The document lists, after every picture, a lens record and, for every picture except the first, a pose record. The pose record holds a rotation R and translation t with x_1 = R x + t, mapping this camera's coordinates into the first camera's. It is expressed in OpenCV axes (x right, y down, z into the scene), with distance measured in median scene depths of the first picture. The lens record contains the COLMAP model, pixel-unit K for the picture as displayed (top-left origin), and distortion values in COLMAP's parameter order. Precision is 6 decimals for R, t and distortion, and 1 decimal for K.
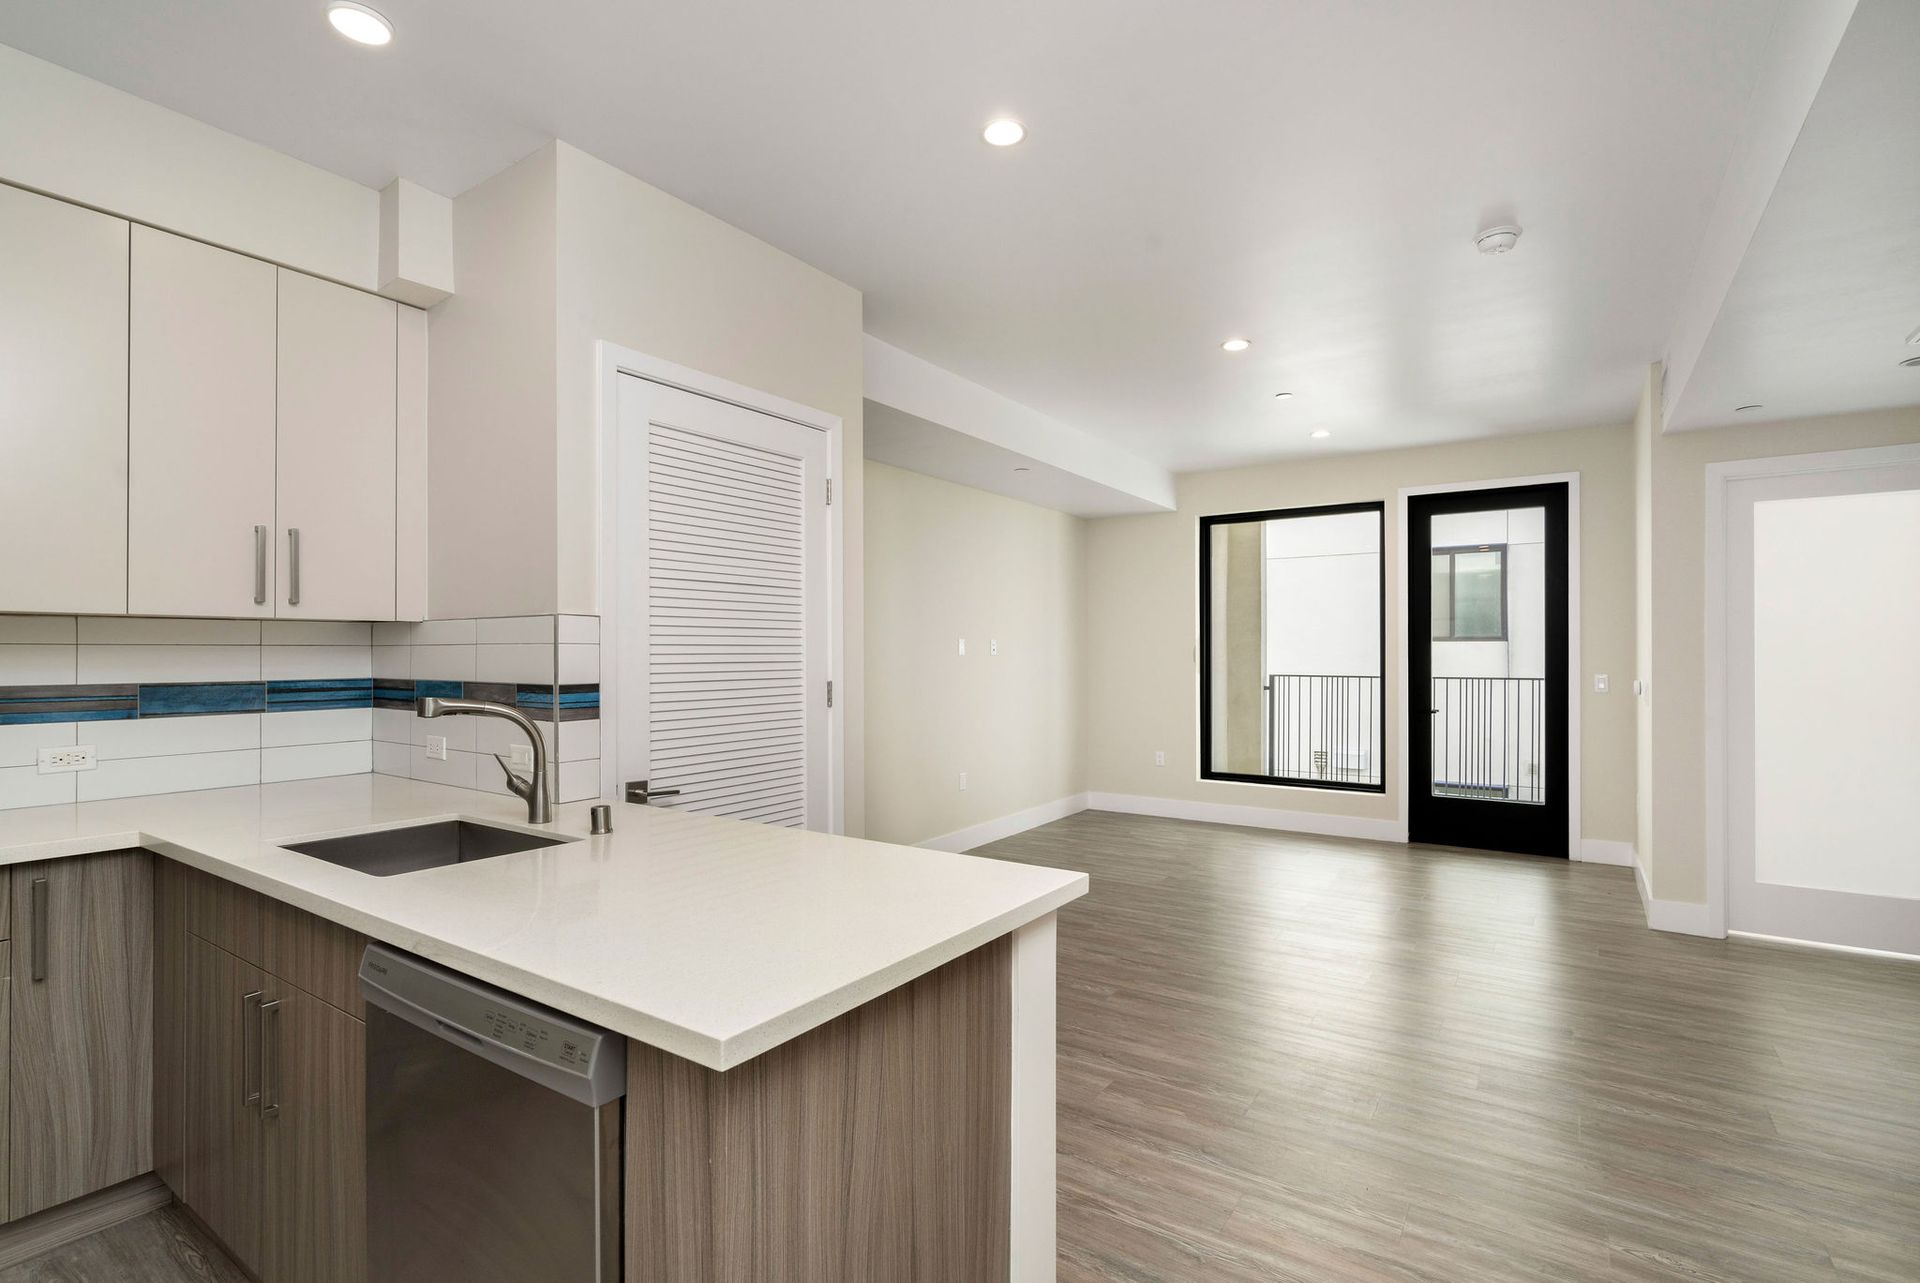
lens RADIAL K [[867.5, 0, 938.1], [0, 867.5, 654.0], [0, 0, 1]] dist [0.001732, 0.000305]
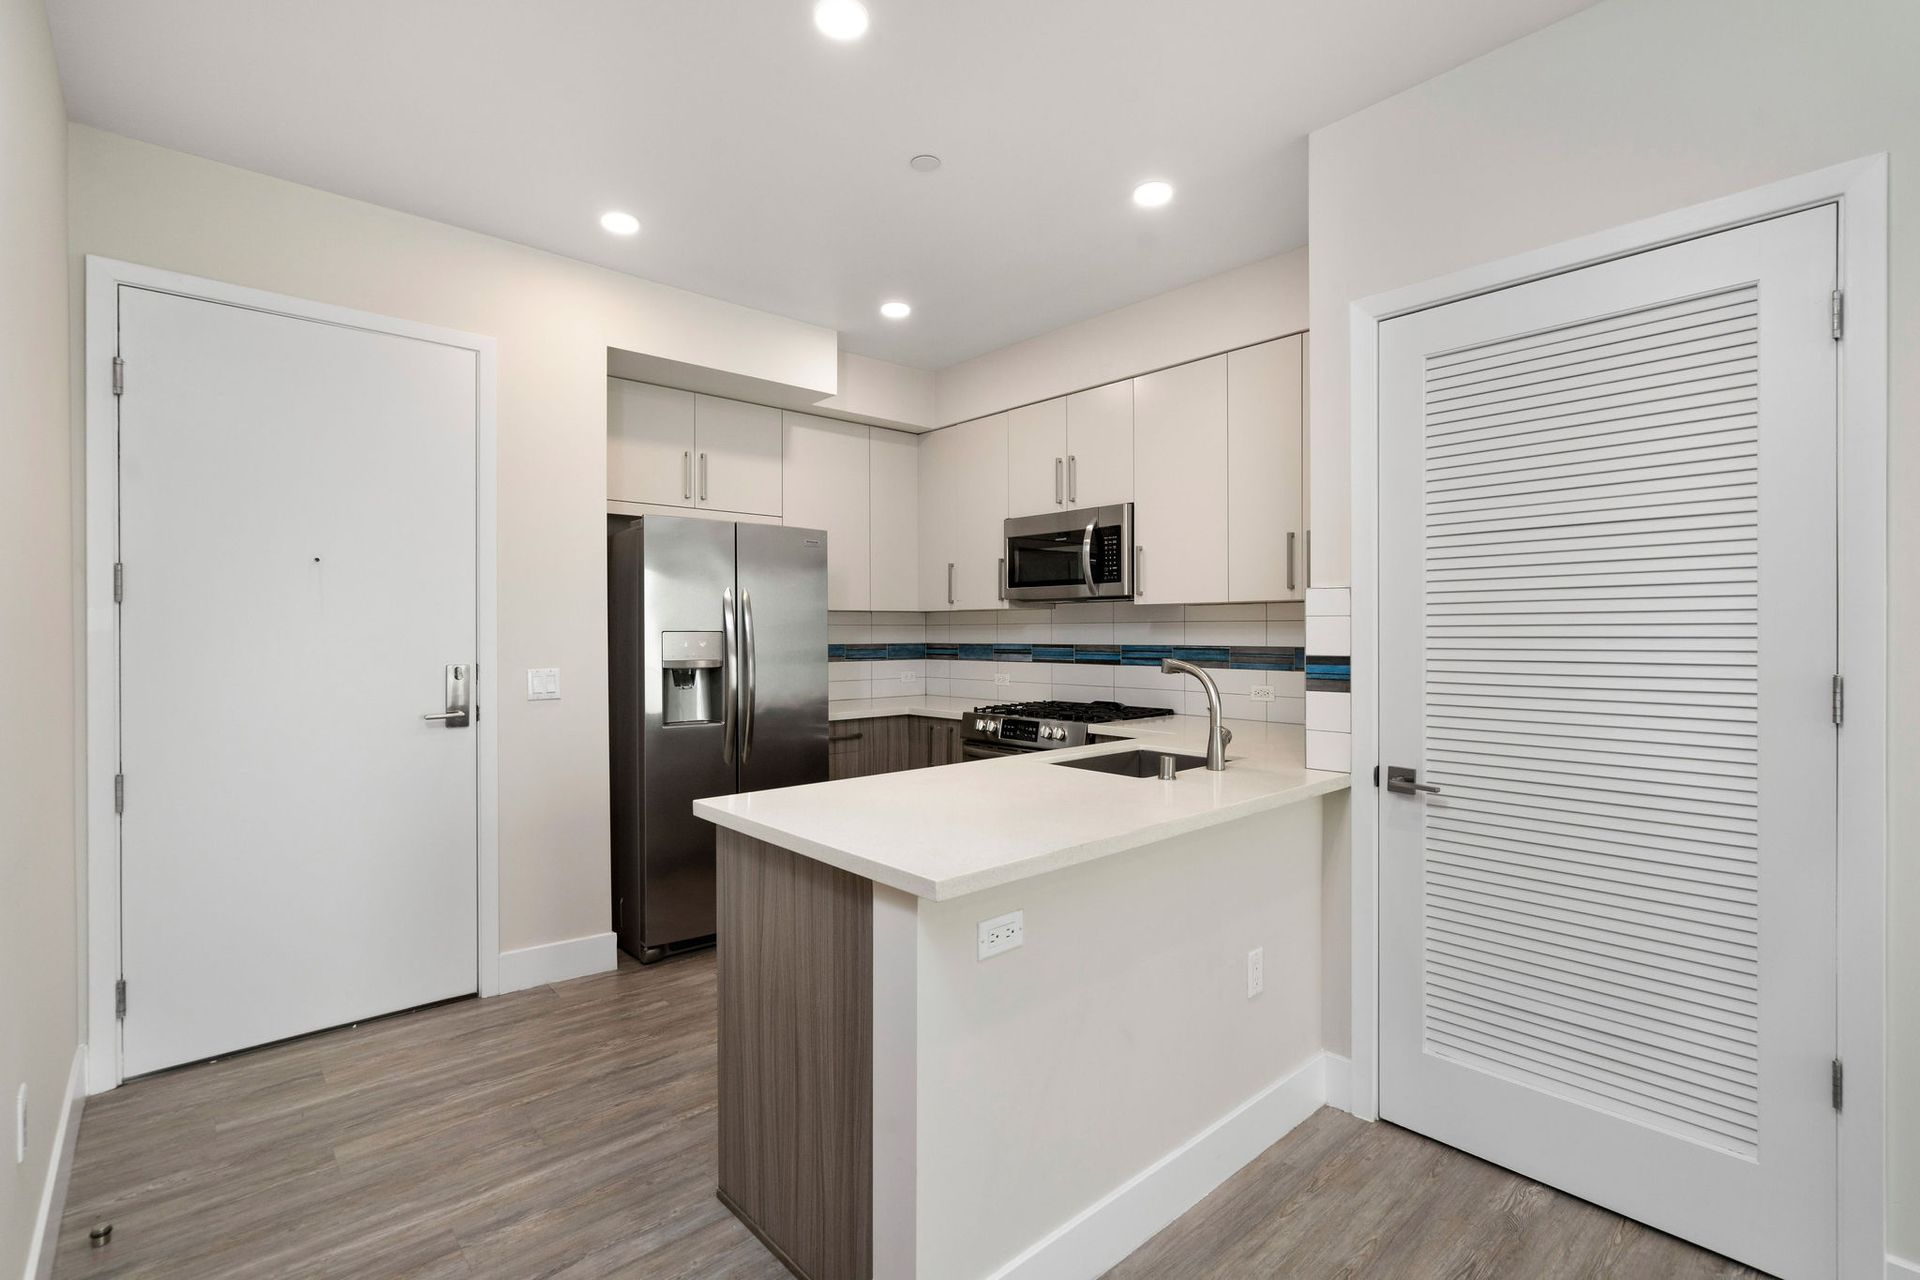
lens RADIAL K [[875.0, 0, 963.9], [0, 875.0, 633.6], [0, 0, 1]] dist [-0.002047, 0.000466]
pose [[-0.207157, 0.005387, -0.978293, 0.672682], [0.003186, 0.999983, 0.004832, 0.002535], [0.978303, -0.002115, -0.207171, 0.798901]]
